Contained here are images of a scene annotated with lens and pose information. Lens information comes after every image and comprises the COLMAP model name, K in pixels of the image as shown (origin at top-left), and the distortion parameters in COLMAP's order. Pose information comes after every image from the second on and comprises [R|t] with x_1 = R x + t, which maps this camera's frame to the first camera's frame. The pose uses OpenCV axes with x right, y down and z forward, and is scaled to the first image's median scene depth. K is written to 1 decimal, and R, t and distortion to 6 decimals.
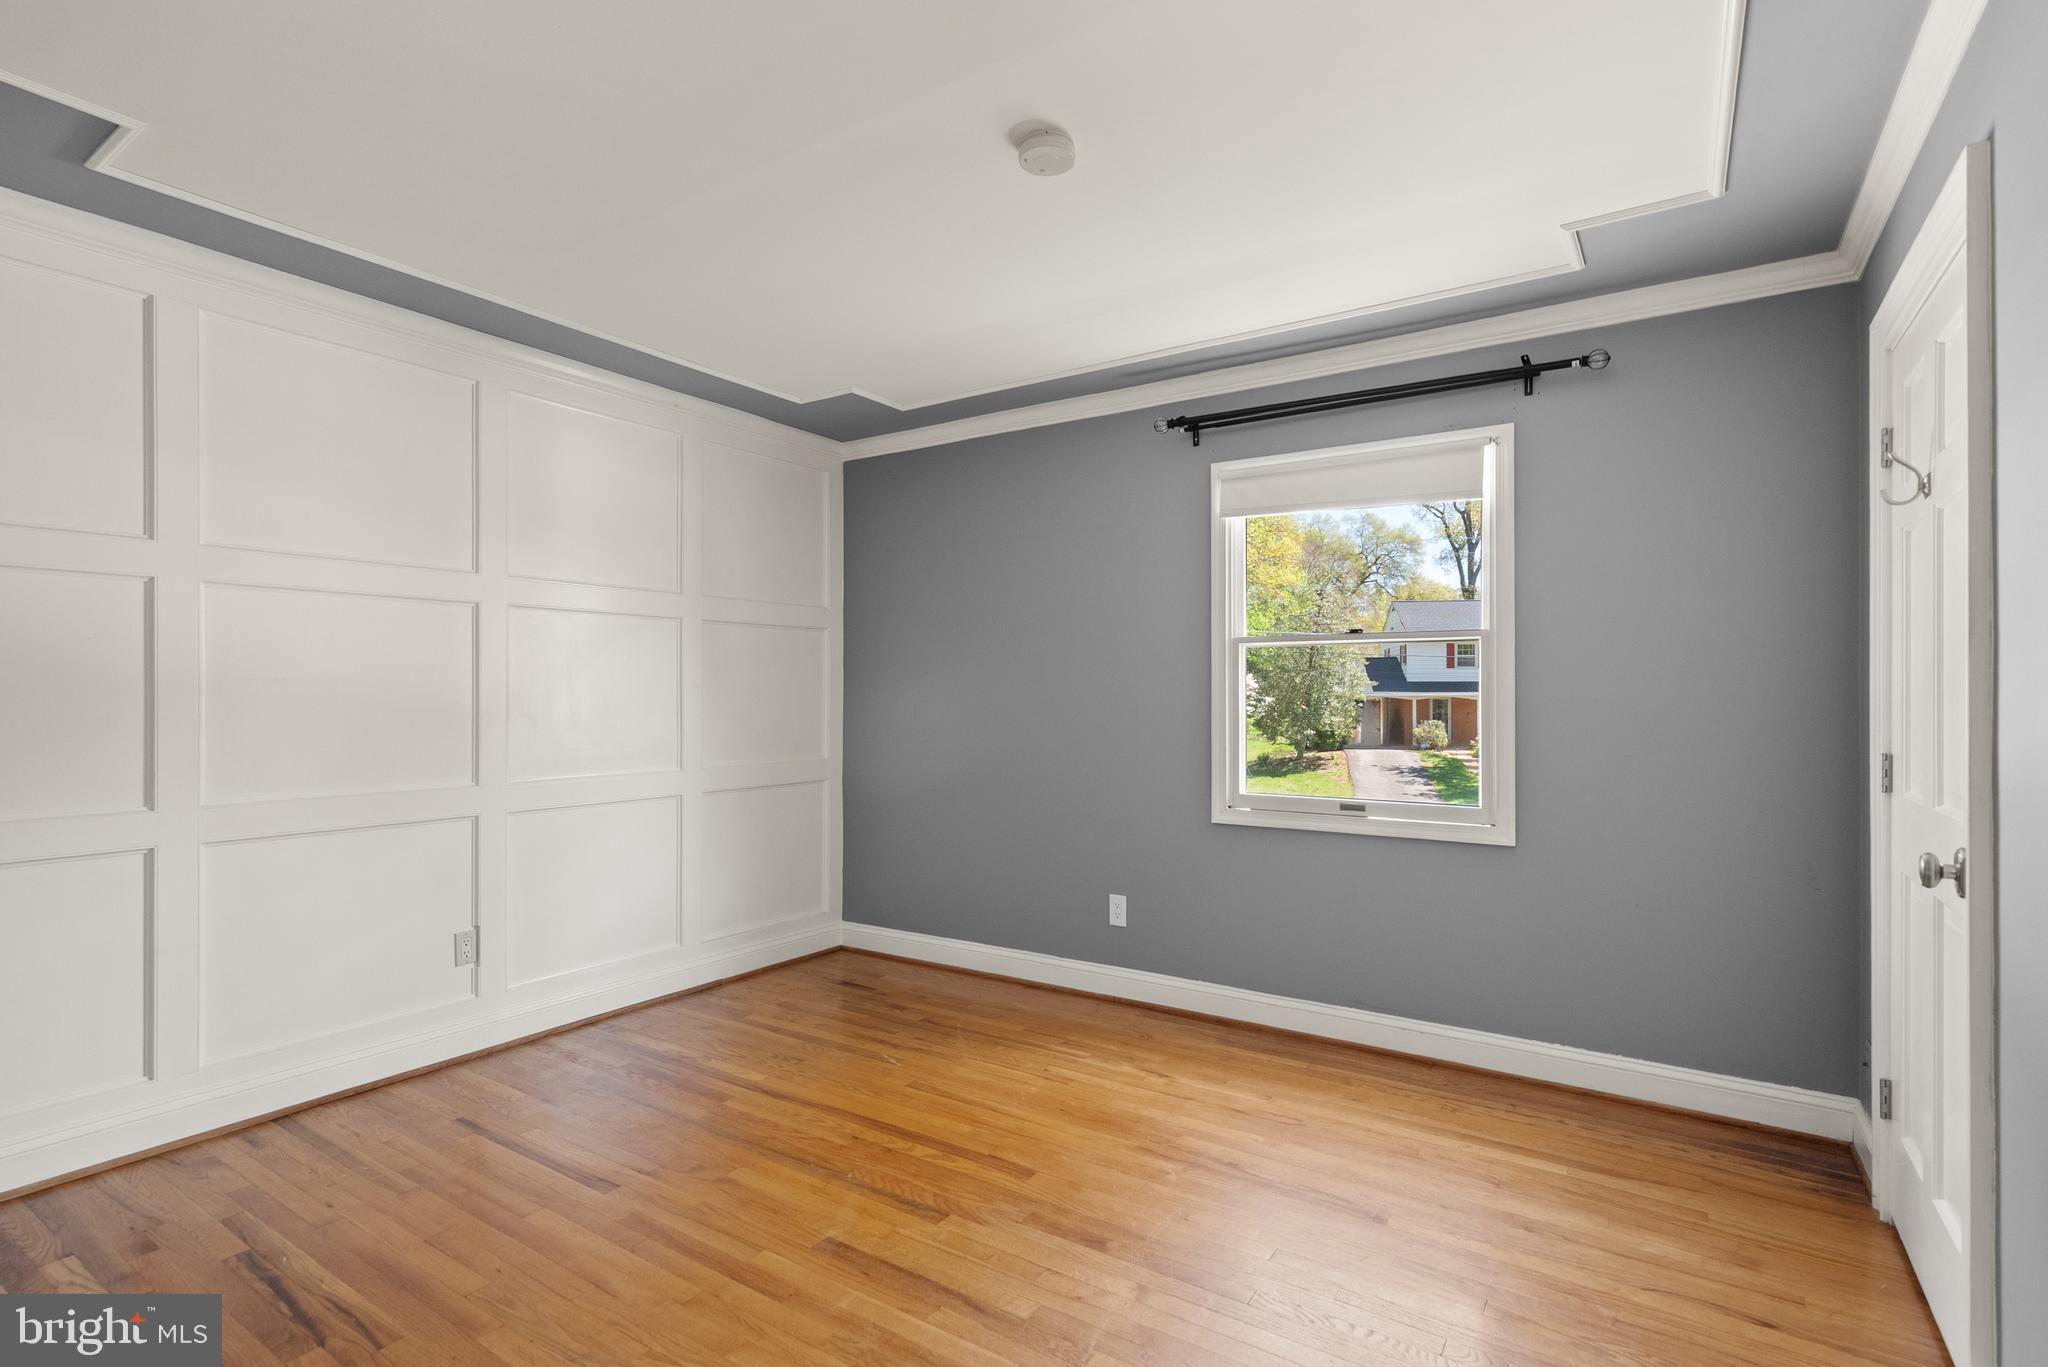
lens RADIAL K [[972.4, 0, 1012.1], [0, 972.4, 686.1], [0, 0, 1]] dist [0.000341, 0.000020]
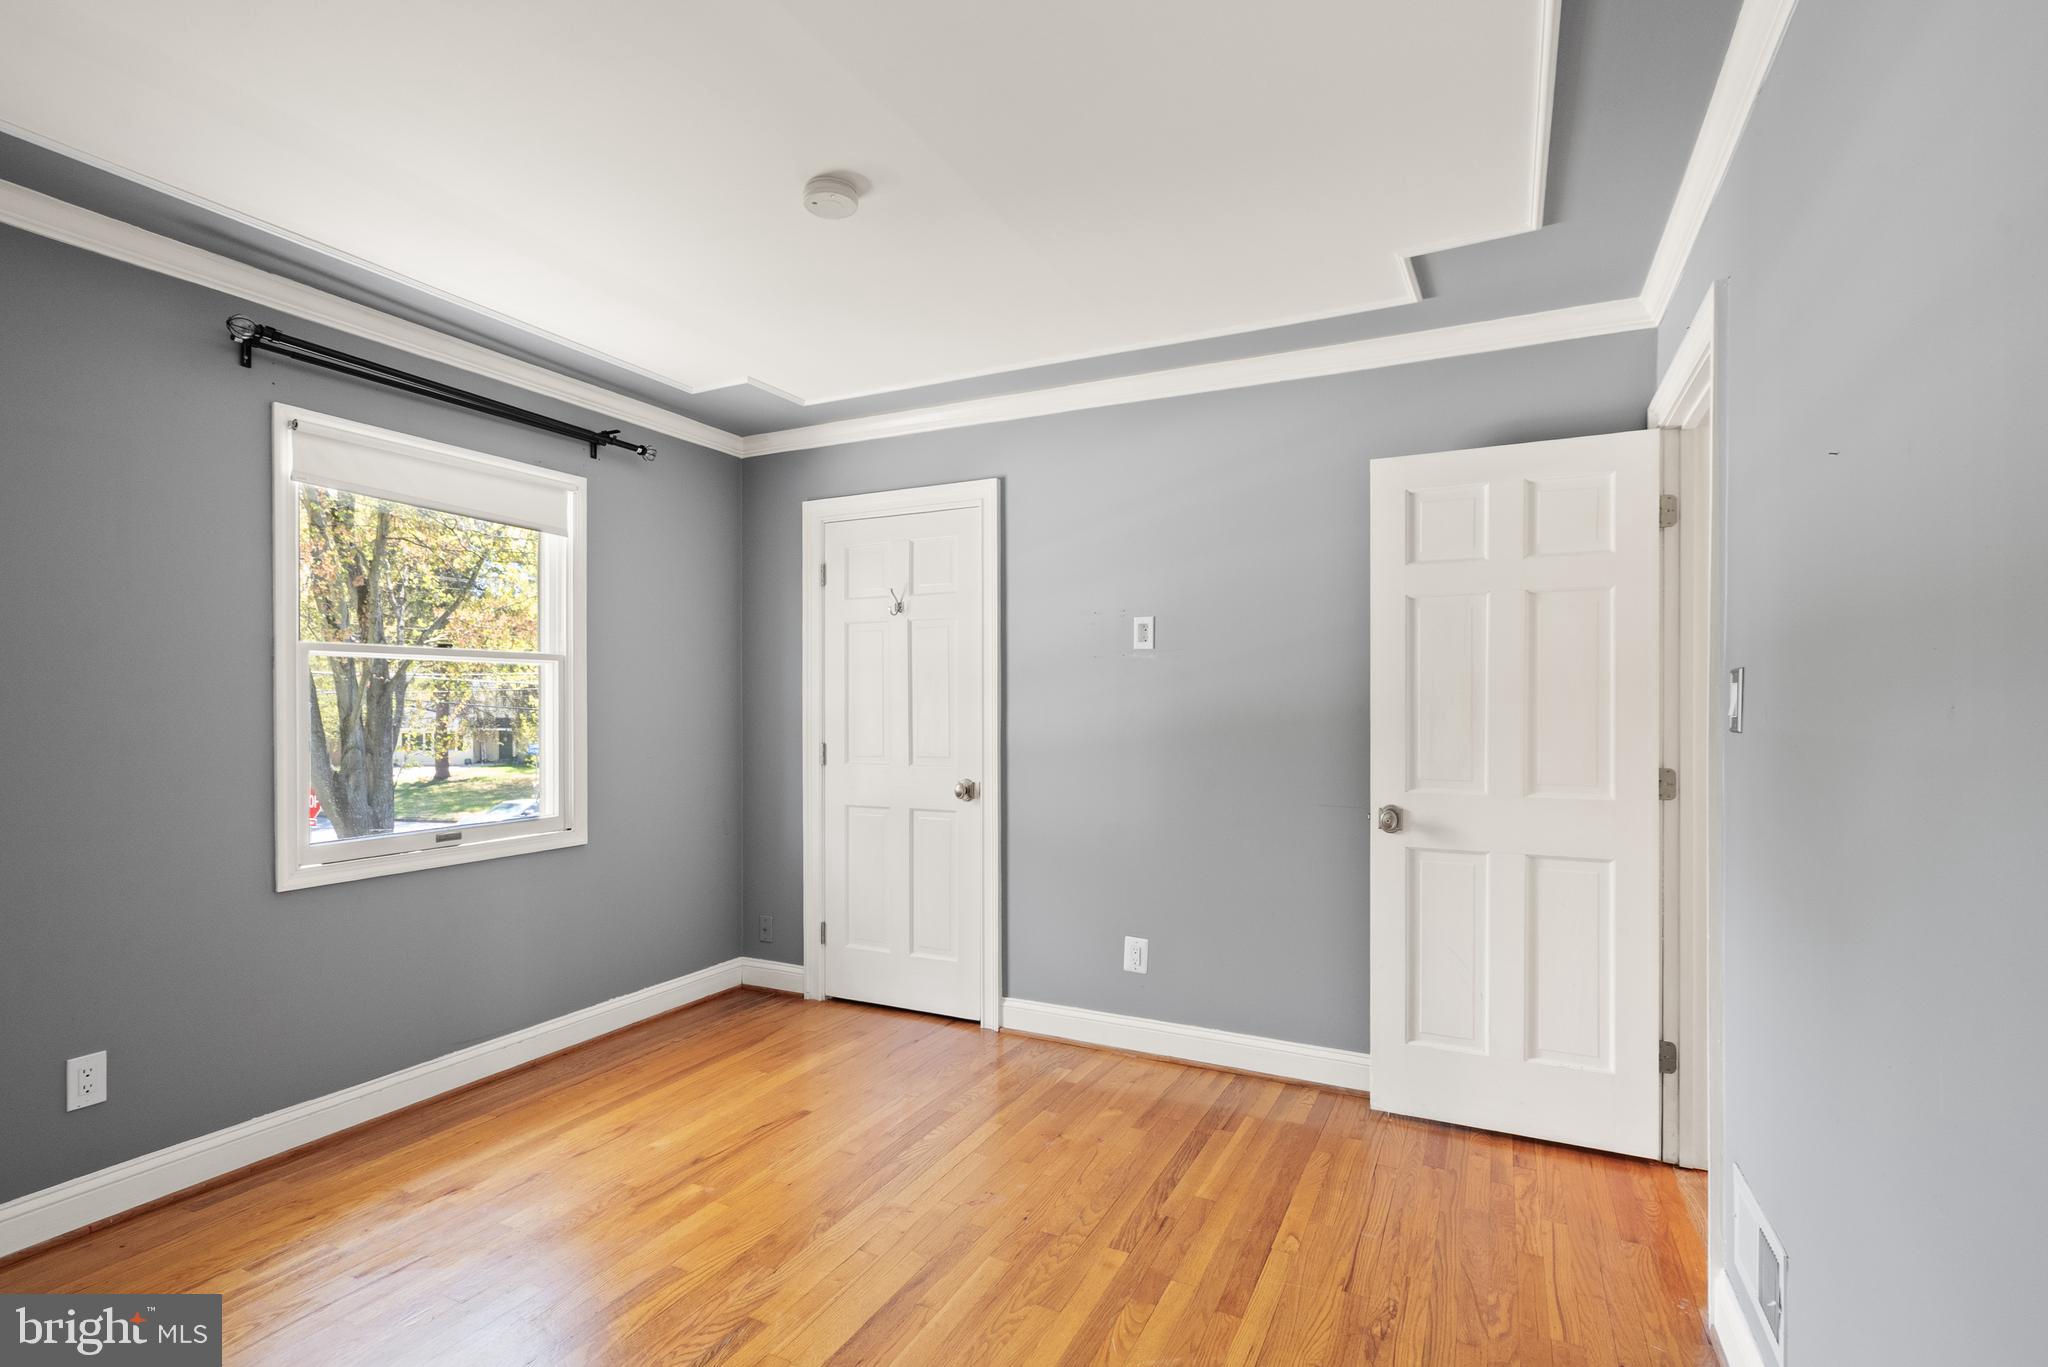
lens RADIAL K [[972.4, 0, 1016.6], [0, 972.4, 701.4], [0, 0, 1]] dist [0.000341, 0.000020]
pose [[-0.124625, -0.000033, 0.992204, -0.688166], [-0.004929, 0.999988, -0.000586, -0.006905], [-0.992192, -0.004963, -0.124623, 0.627151]]
